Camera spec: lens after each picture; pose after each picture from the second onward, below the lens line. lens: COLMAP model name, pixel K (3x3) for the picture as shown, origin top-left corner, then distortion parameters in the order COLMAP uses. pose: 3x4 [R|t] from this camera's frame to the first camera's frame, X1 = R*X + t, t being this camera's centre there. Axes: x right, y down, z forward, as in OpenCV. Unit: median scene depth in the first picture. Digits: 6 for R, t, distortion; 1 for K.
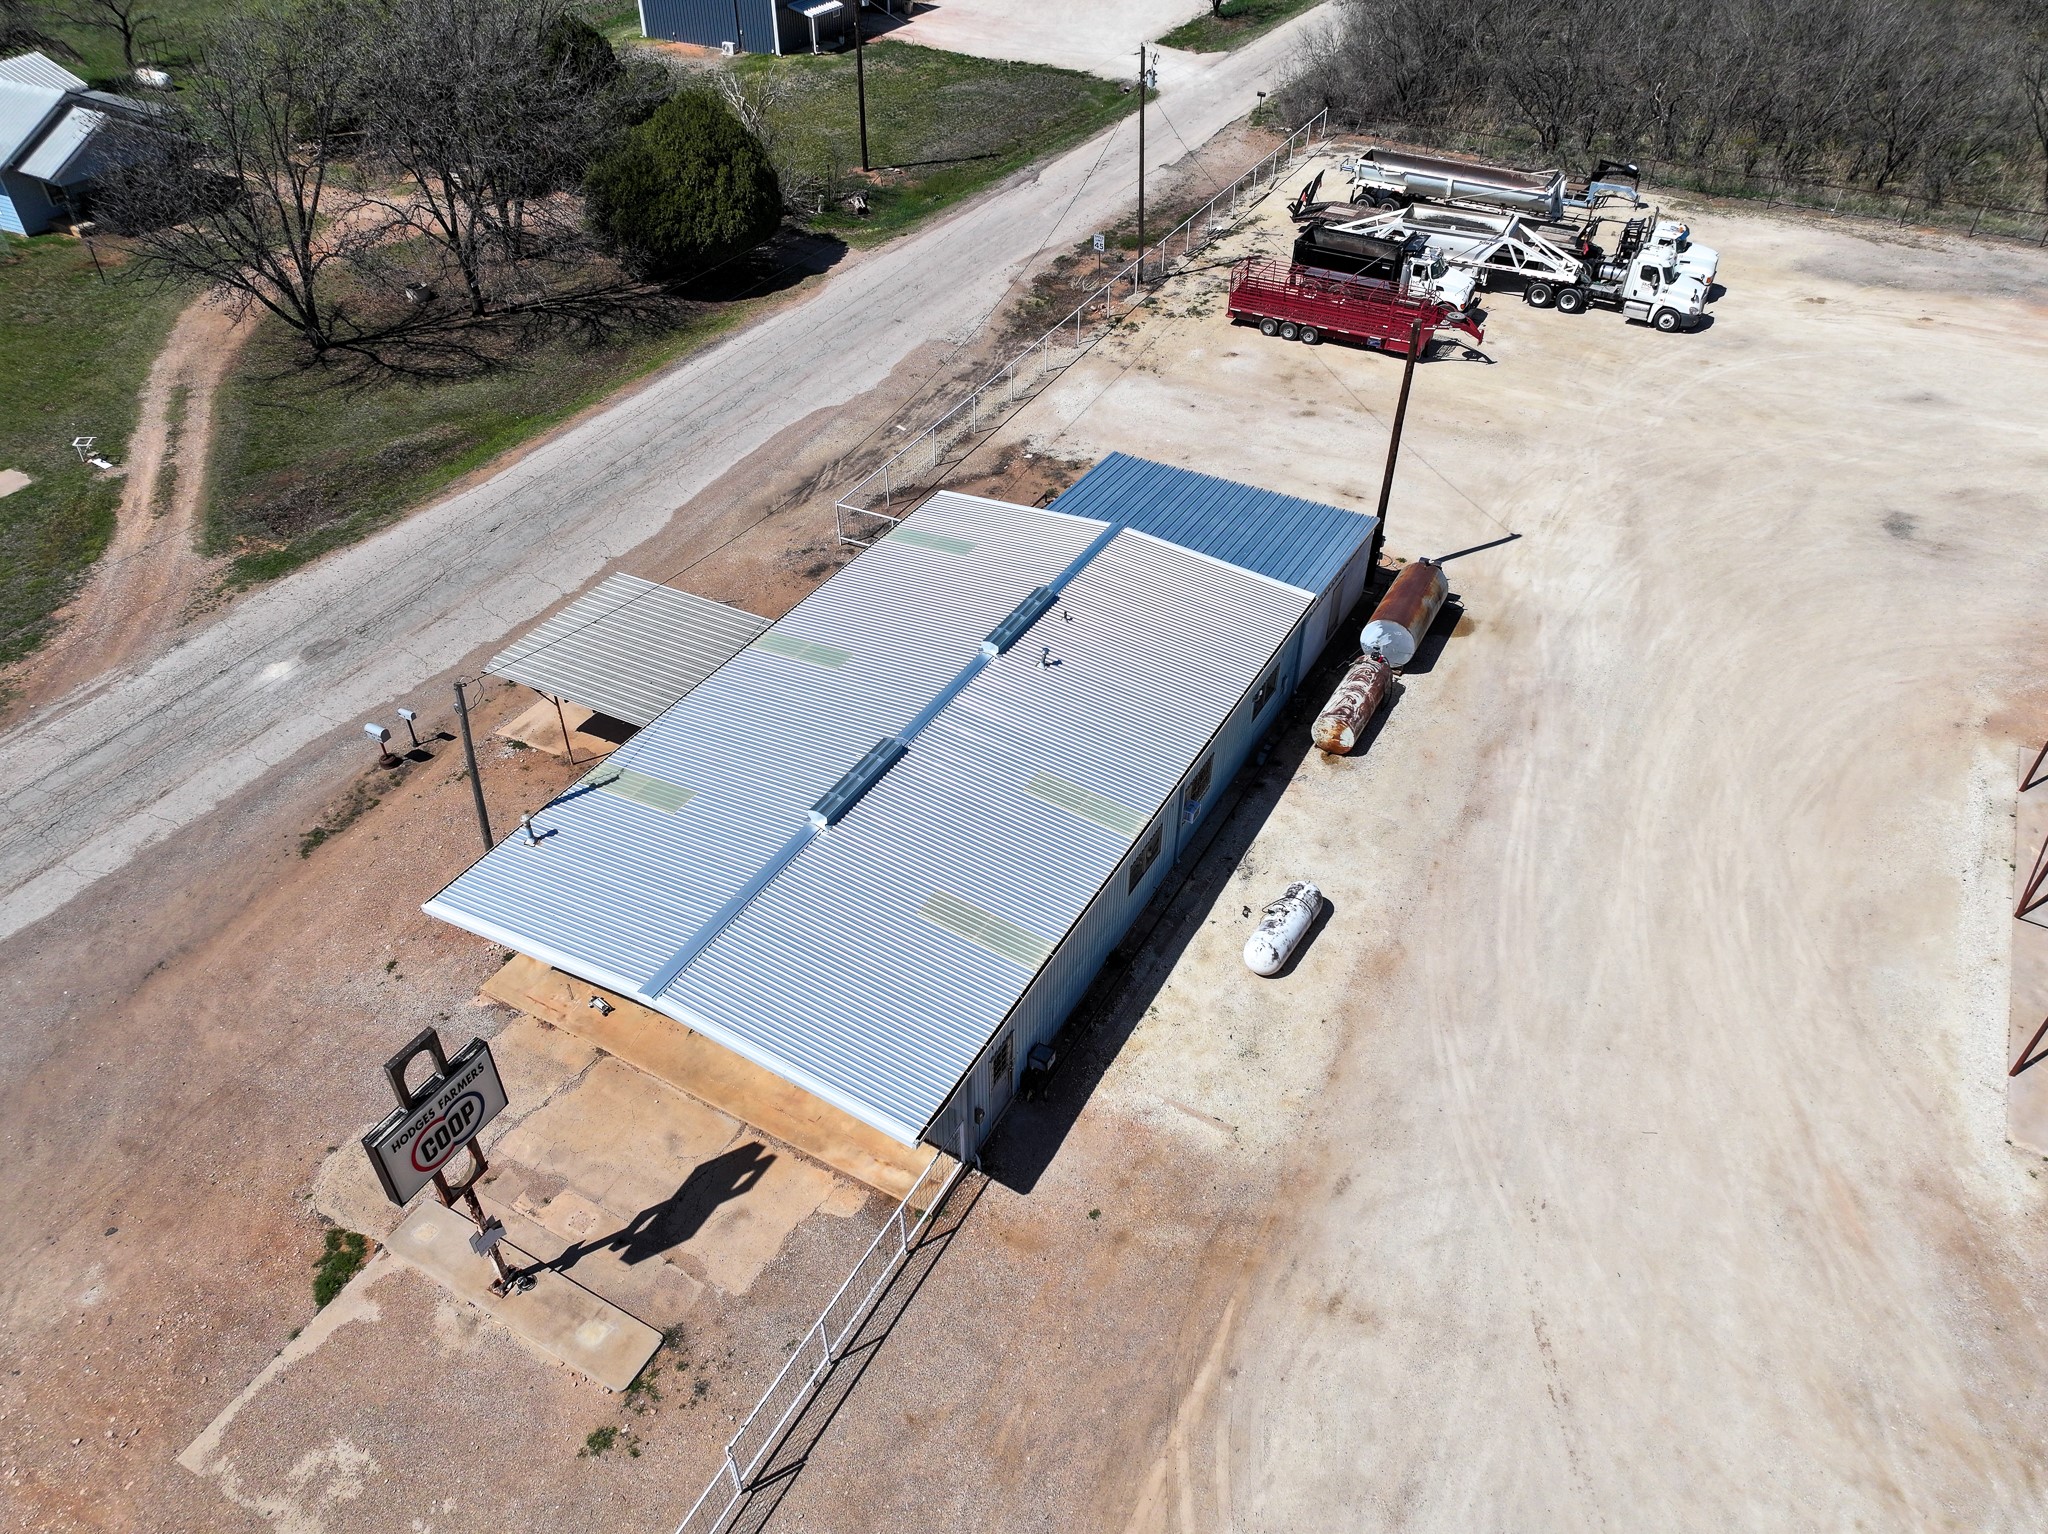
lens RADIAL K [[1434.7, 0, 1032.1], [0, 1434.7, 767.2], [0, 0, 1]] dist [-0.006243, 0.023468]
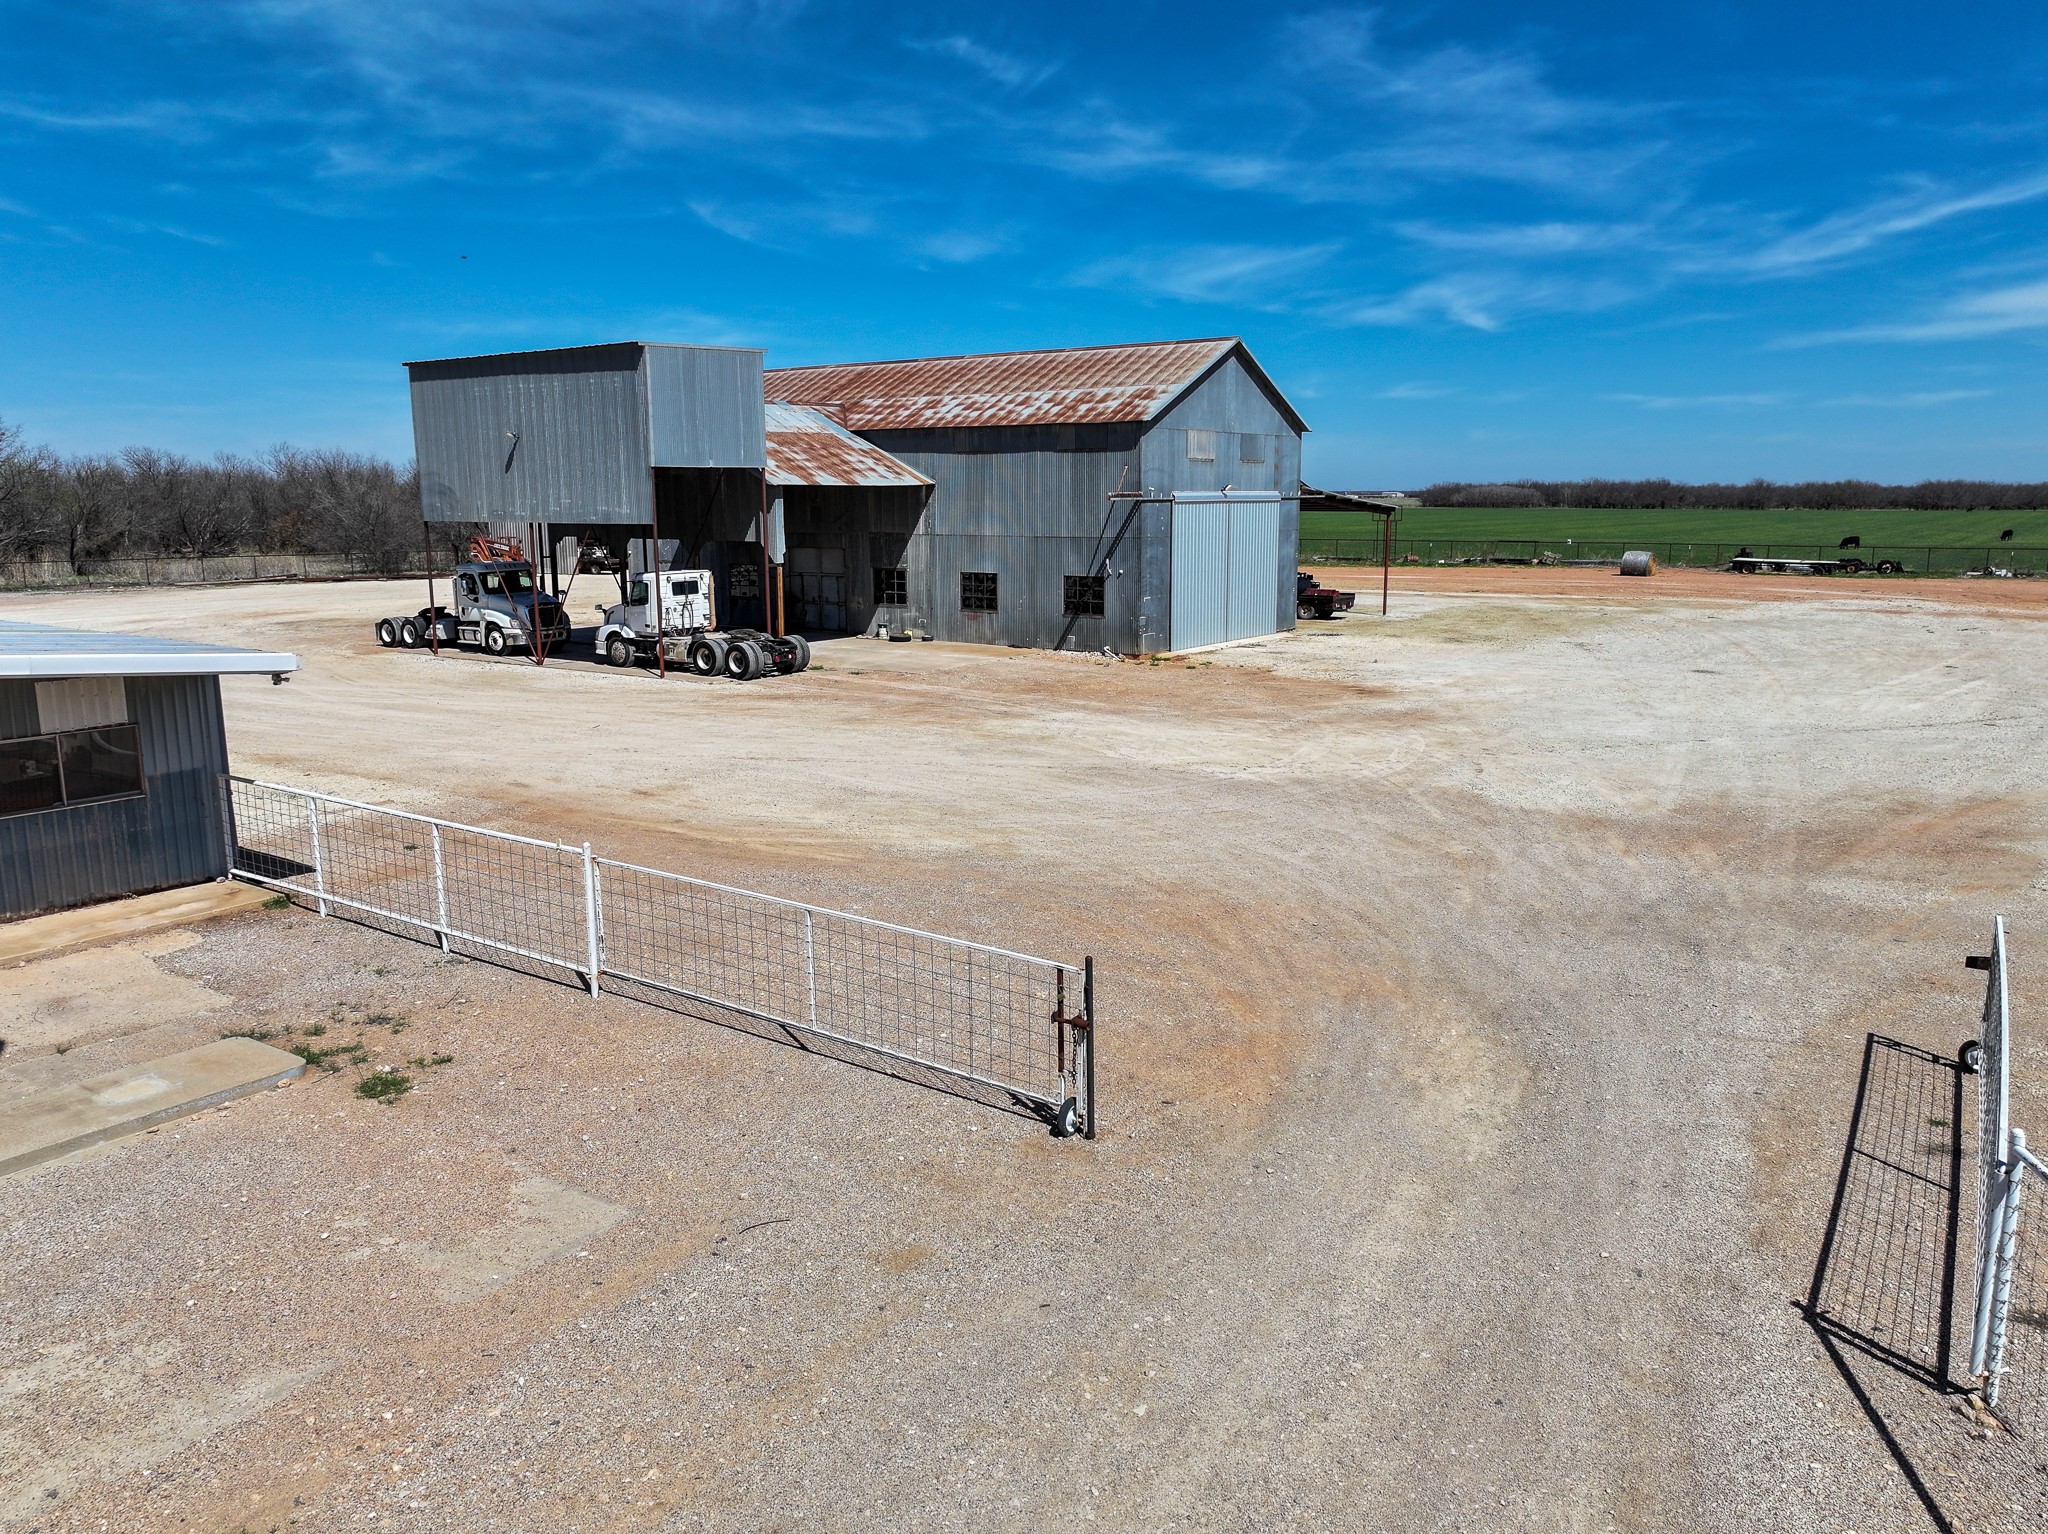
lens RADIAL K [[1492.0, 0, 1028.1], [0, 1492.0, 765.7], [0, 0, 1]] dist [0.014796, -0.002017]
pose [[0.116530, -0.184134, 0.975969, -0.494206], [0.634726, 0.769613, 0.069415, 0.316668], [-0.763900, 0.611384, 0.206558, 0.420929]]
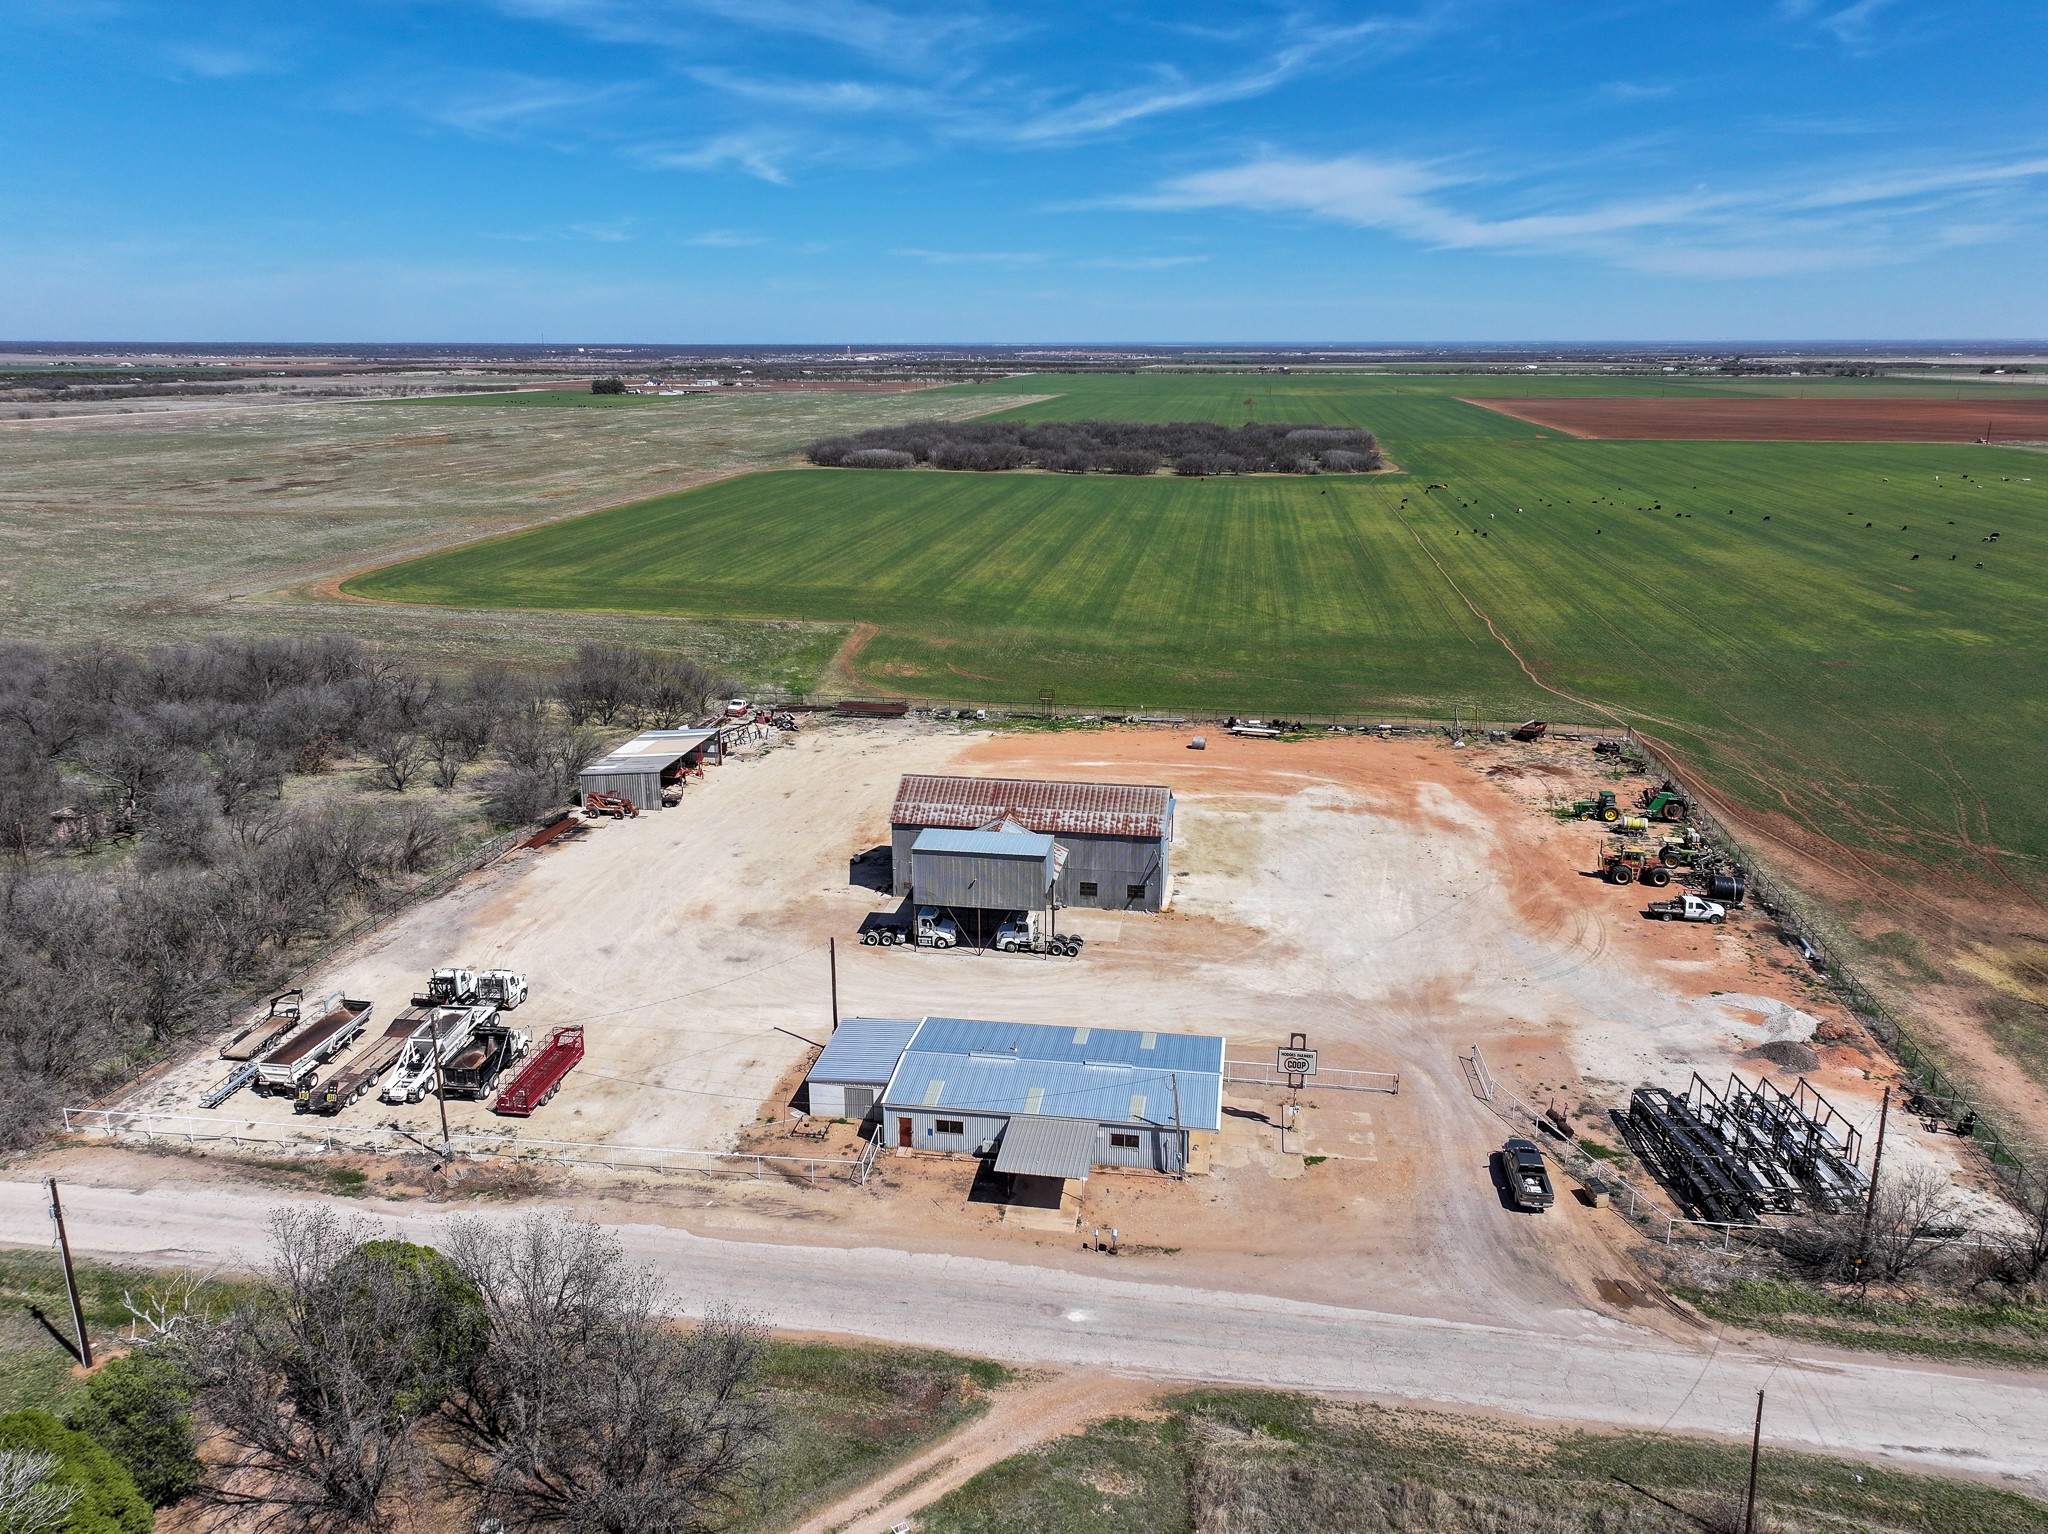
lens RADIAL K [[1492.0, 0, 1028.1], [0, 1492.0, 765.7], [0, 0, 1]] dist [0.014796, -0.002017]
pose [[-0.343297, -0.264648, 0.901171, -2.186055], [0.595006, 0.681107, 0.426686, -1.484356], [-0.726716, 0.682682, -0.076355, 0.799127]]
